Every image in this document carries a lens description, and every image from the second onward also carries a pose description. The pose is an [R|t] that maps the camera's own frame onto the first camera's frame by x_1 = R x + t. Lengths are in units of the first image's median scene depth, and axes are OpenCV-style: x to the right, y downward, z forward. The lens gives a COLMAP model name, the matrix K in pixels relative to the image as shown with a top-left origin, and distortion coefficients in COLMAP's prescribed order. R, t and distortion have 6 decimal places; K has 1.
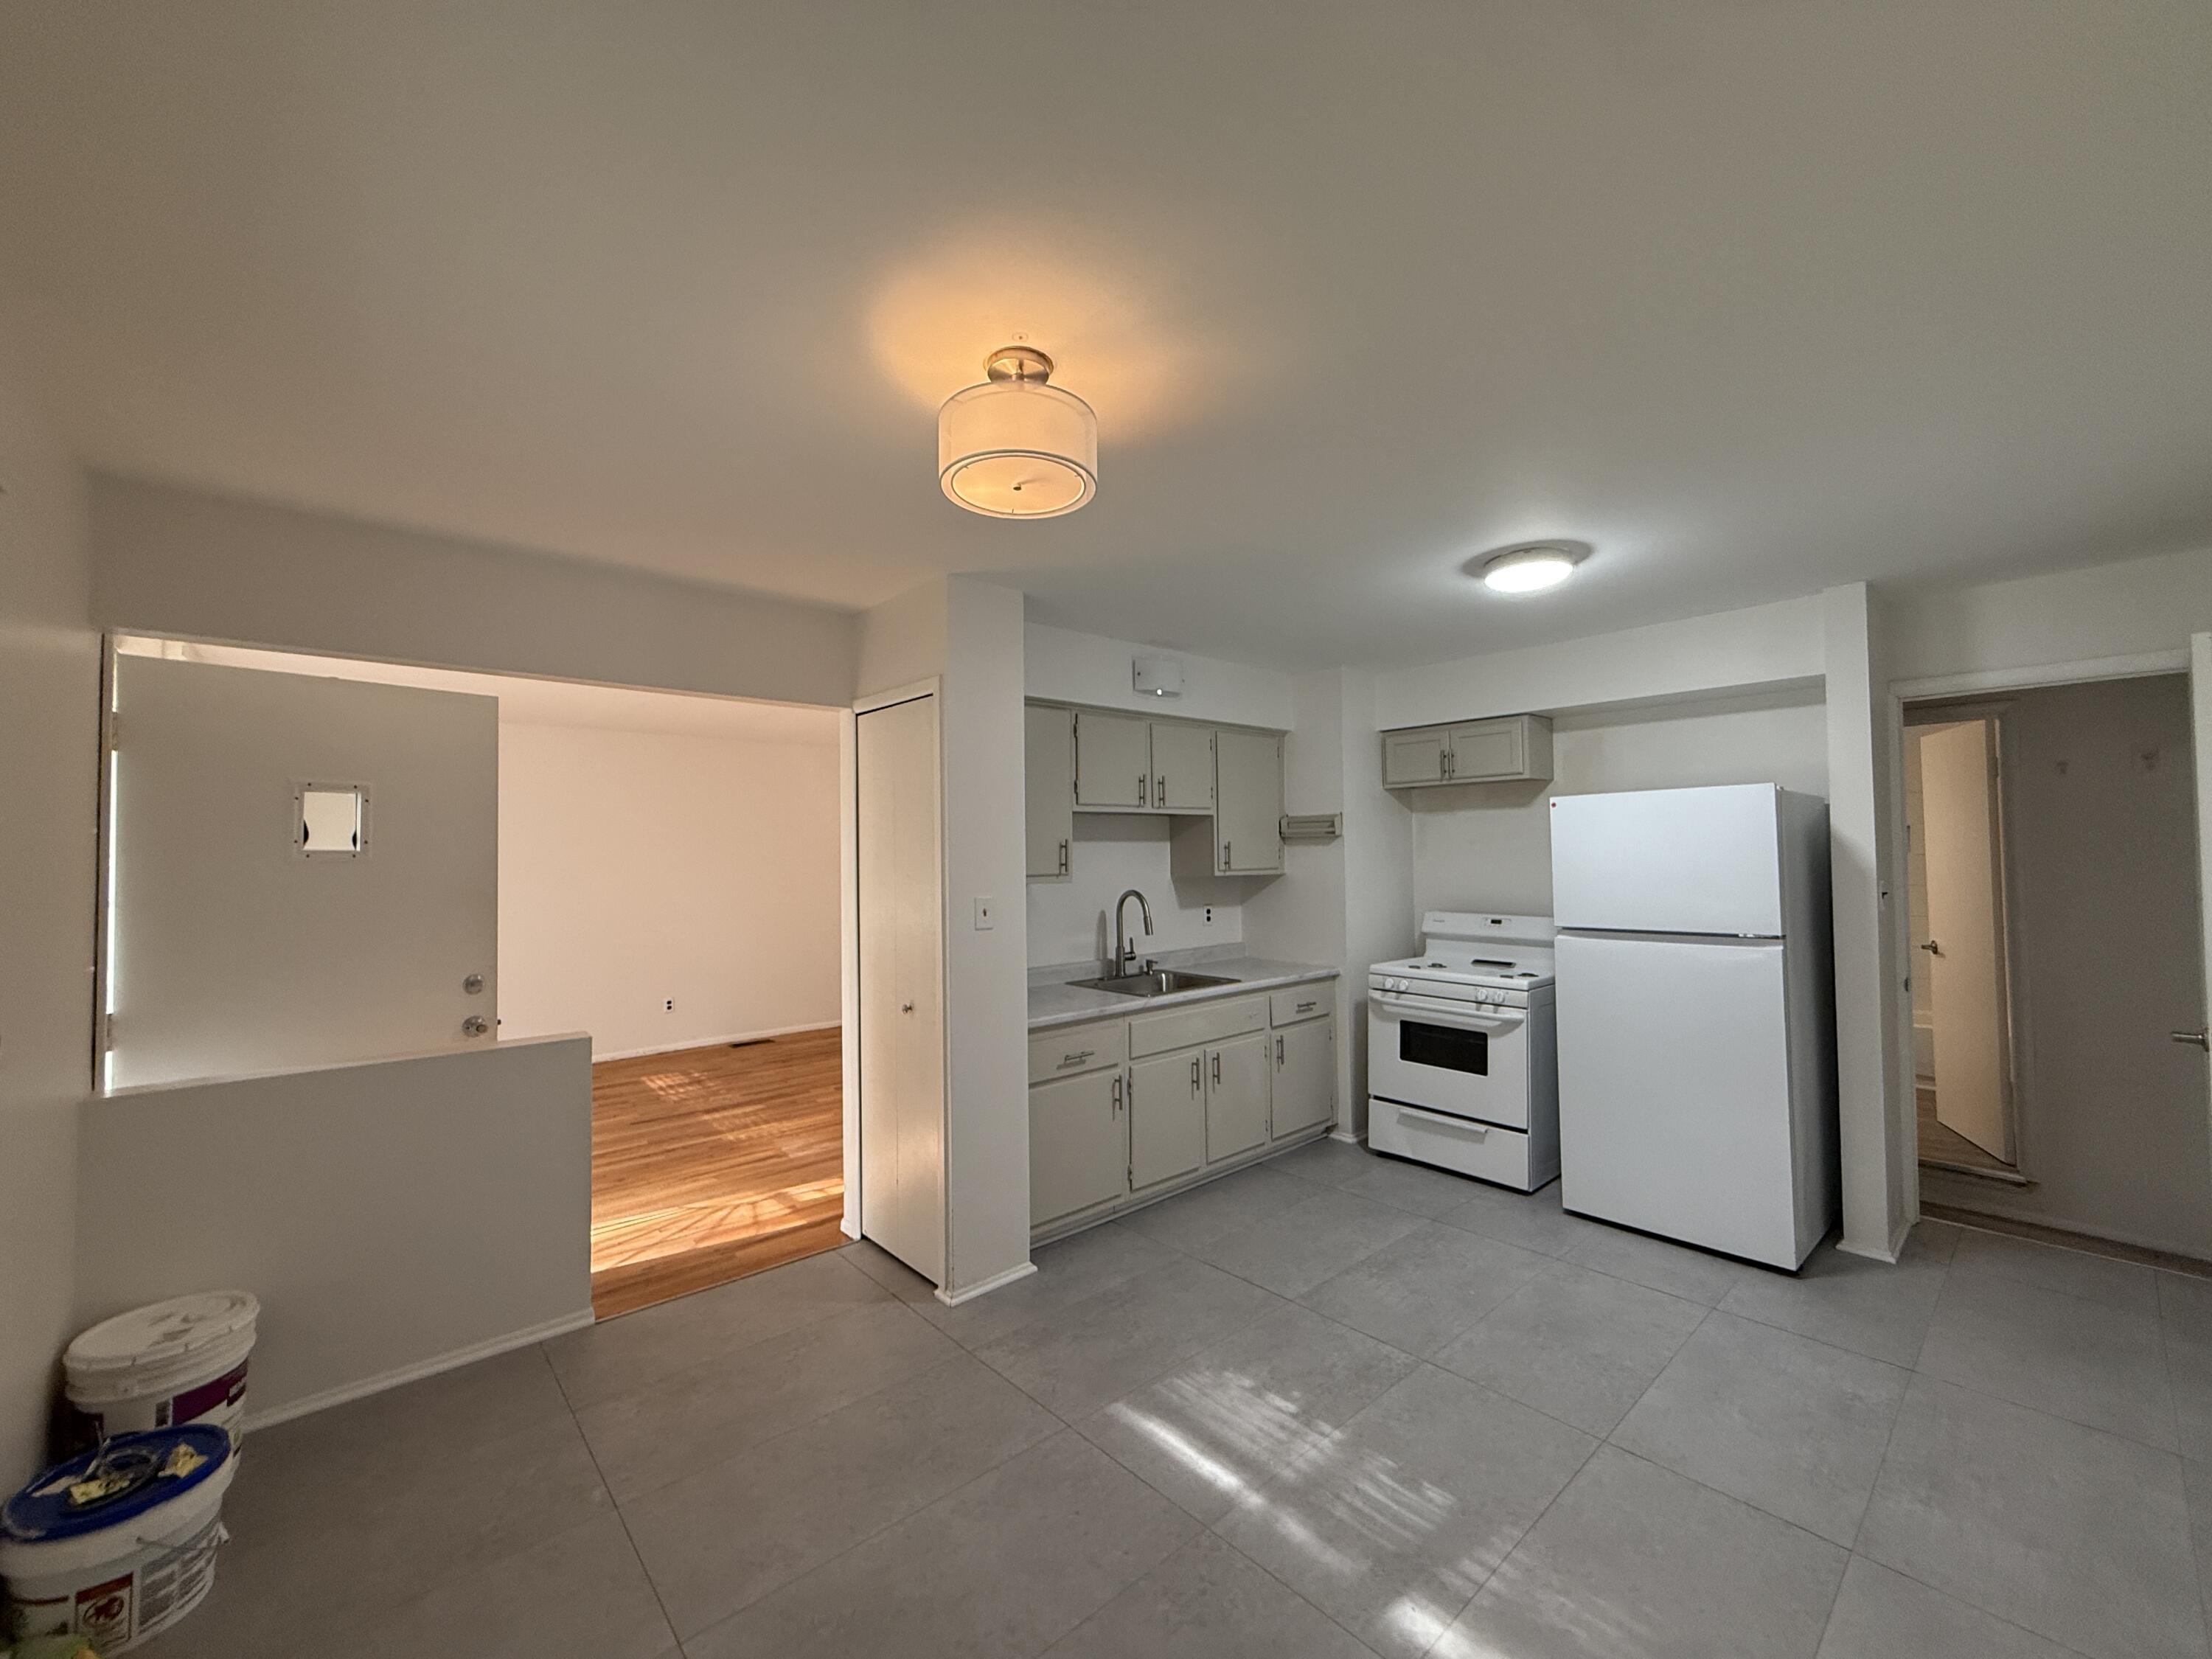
lens RADIAL K [[879.4, 0, 1100.2], [0, 879.4, 830.6], [0, 0, 1]] dist [0.000689, -0.000094]
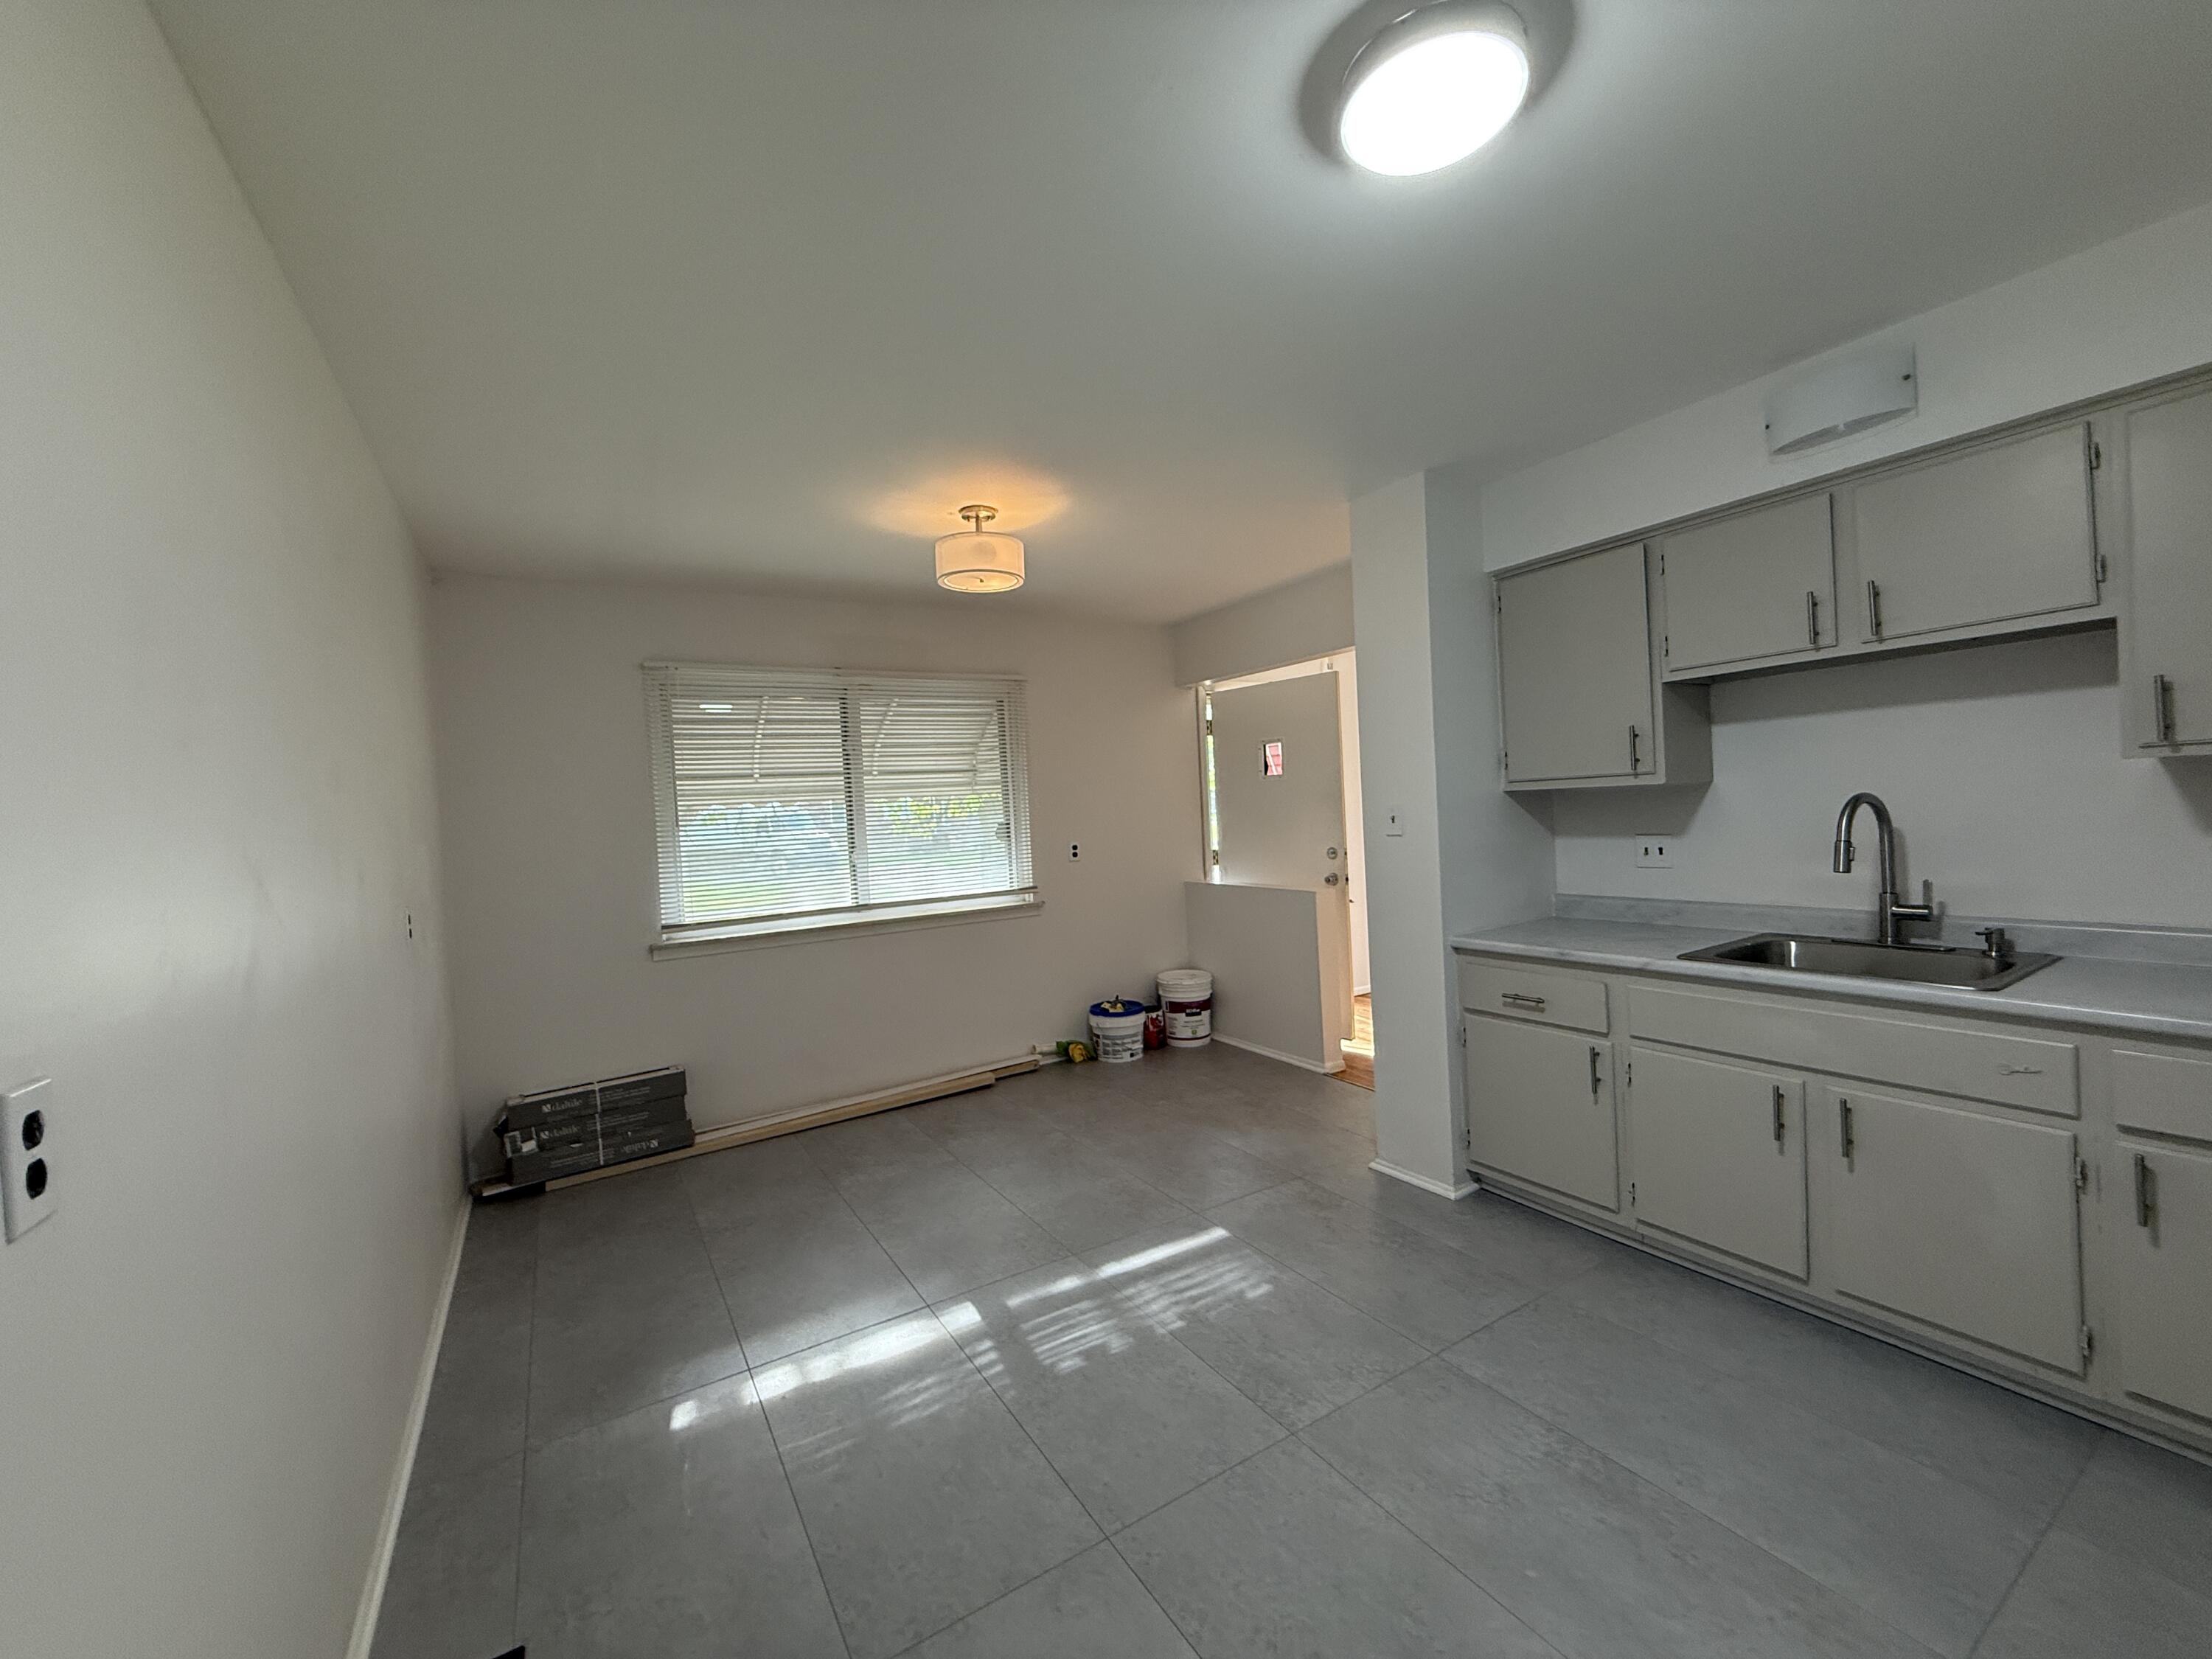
lens RADIAL K [[879.4, 0, 1100.2], [0, 879.4, 830.6], [0, 0, 1]] dist [0.000689, -0.000094]
pose [[-0.173173, 0.044028, -0.983907, 0.796181], [0.082644, 0.996127, 0.030029, 0.040016], [0.981418, -0.076114, -0.176141, 0.723423]]
